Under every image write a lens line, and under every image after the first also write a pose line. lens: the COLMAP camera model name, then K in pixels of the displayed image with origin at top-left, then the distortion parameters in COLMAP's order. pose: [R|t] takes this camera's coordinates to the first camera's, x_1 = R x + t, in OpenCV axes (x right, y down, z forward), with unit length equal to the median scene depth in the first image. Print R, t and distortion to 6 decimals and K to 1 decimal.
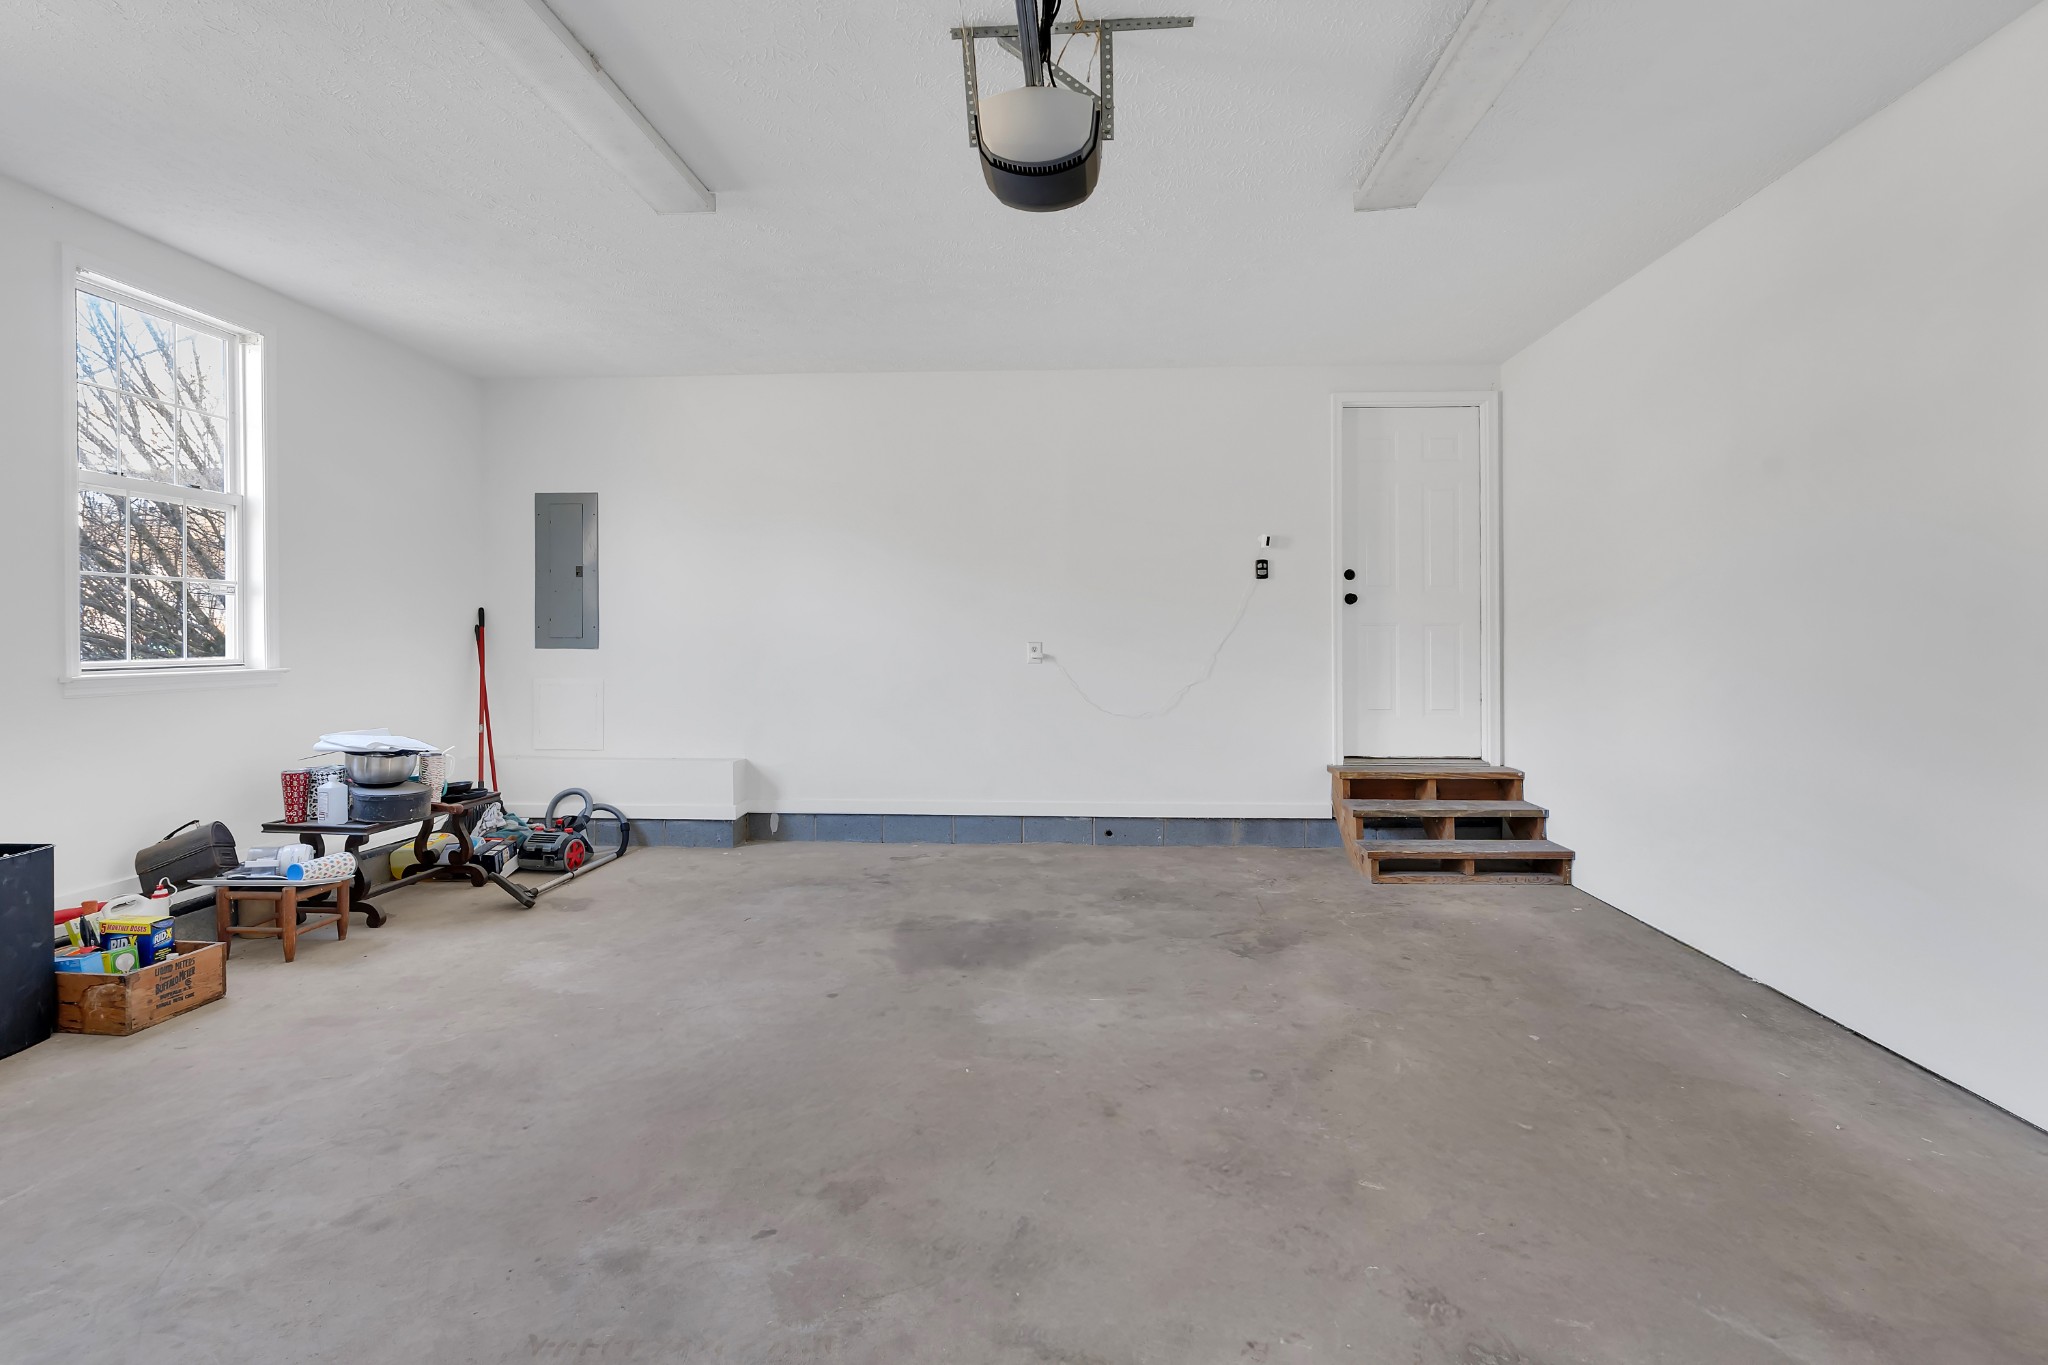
lens RADIAL K [[931.7, 0, 1021.4], [0, 931.7, 642.8], [0, 0, 1]] dist [0.001710, 0.000461]
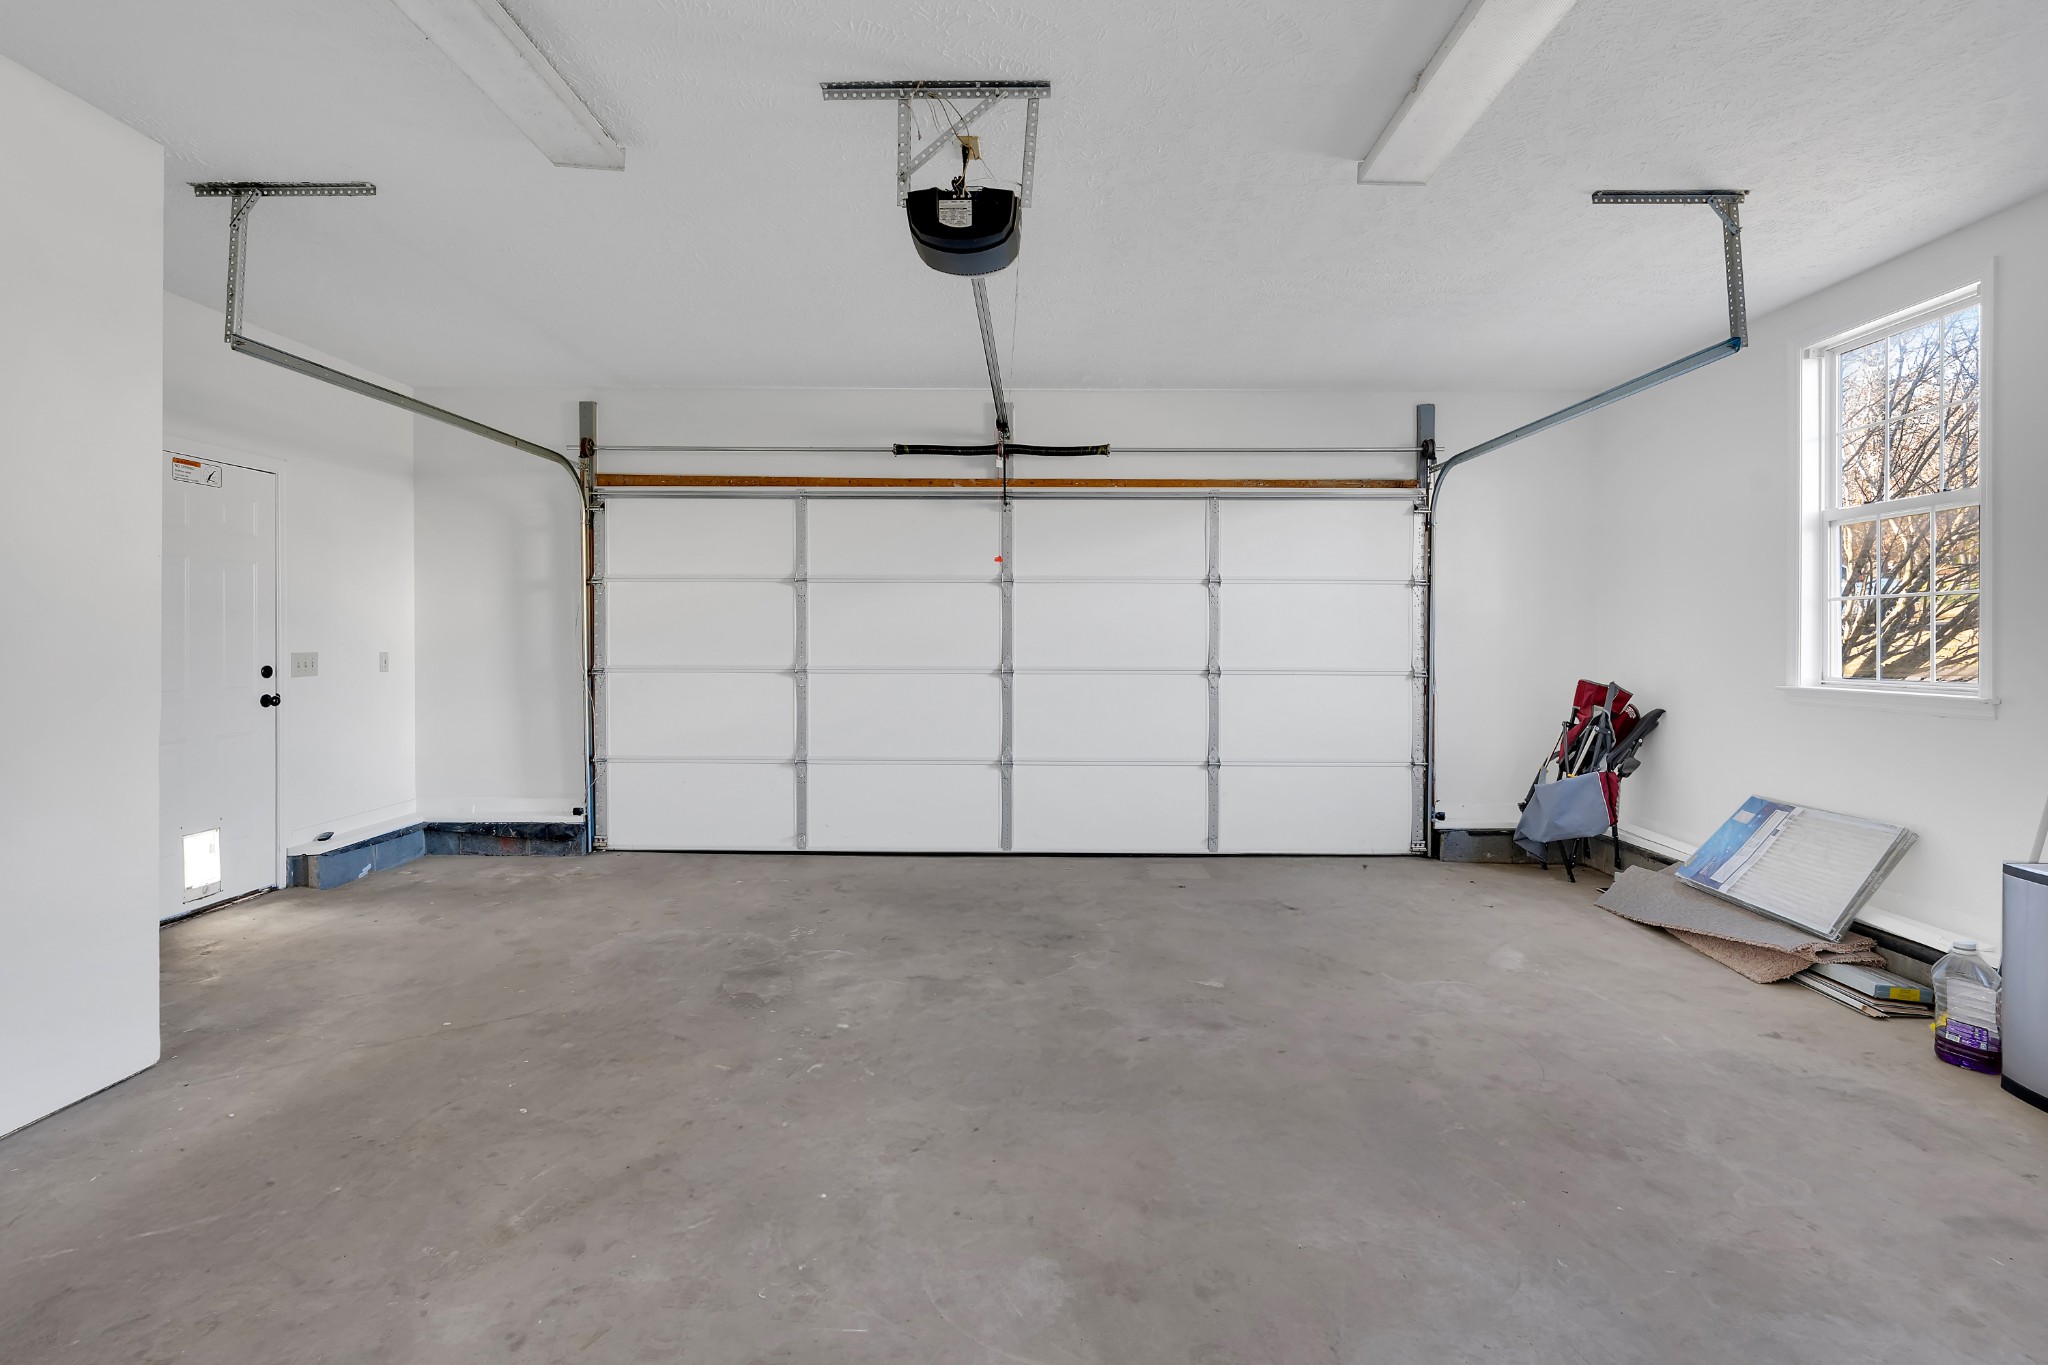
lens RADIAL K [[931.7, 0, 1021.4], [0, 931.7, 642.8], [0, 0, 1]] dist [0.001710, 0.000461]
pose [[-0.998175, 0.000718, -0.060387, 0.018811], [0.000272, 0.999973, 0.007390, -0.034444], [0.060390, 0.007360, -0.998148, 1.875195]]
